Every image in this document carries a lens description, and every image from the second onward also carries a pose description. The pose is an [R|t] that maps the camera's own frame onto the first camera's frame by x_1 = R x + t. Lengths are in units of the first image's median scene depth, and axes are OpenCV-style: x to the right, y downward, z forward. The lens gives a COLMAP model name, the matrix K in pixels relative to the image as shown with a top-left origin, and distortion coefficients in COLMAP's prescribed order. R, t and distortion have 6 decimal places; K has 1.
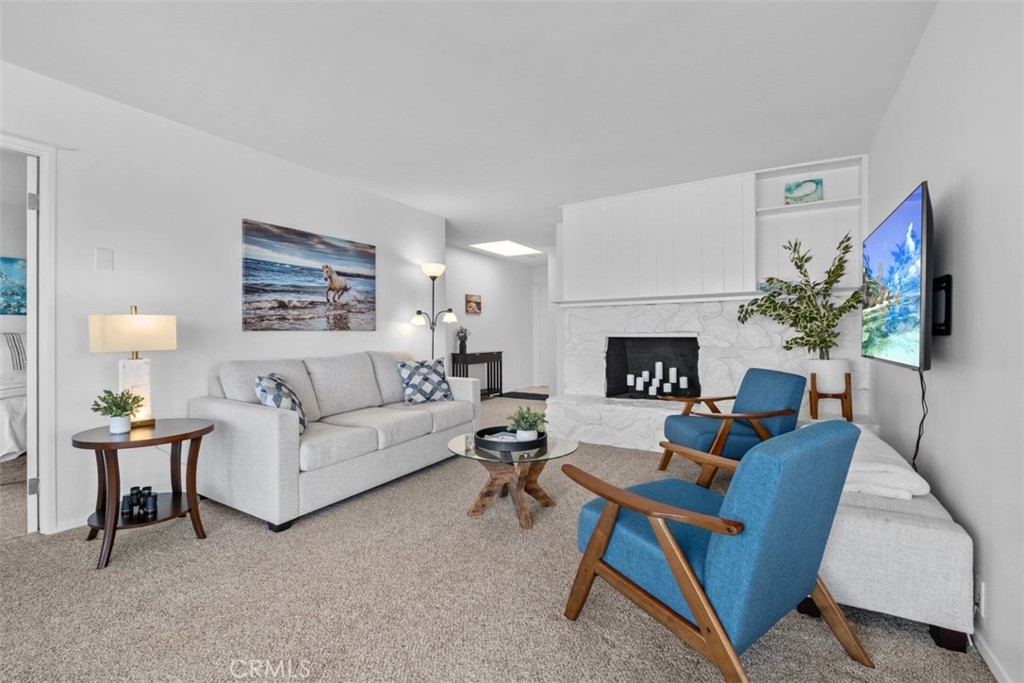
lens RADIAL K [[440.0, 0, 540.1], [0, 440.0, 332.8], [0, 0, 1]] dist [0.004822, -0.005159]
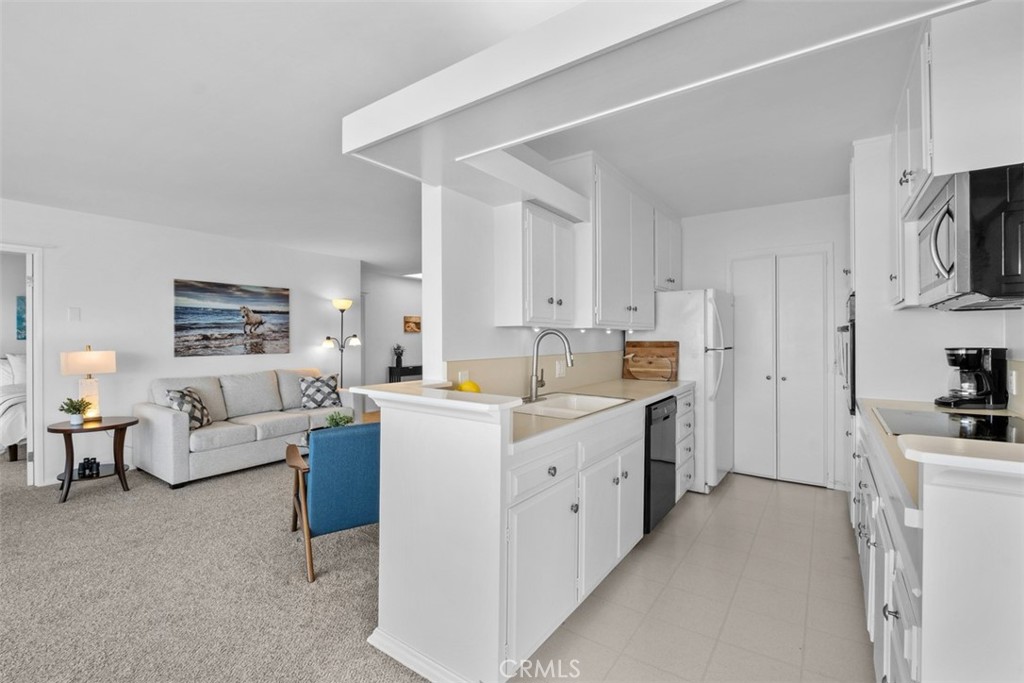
lens RADIAL K [[440.0, 0, 520.4], [0, 440.0, 341.7], [0, 0, 1]] dist [0.004822, -0.005159]
pose [[0.997079, 0.000535, -0.076376, 0.541463], [-0.000232, 0.999992, 0.003967, -0.058019], [0.076378, -0.003938, 0.997071, -0.335871]]
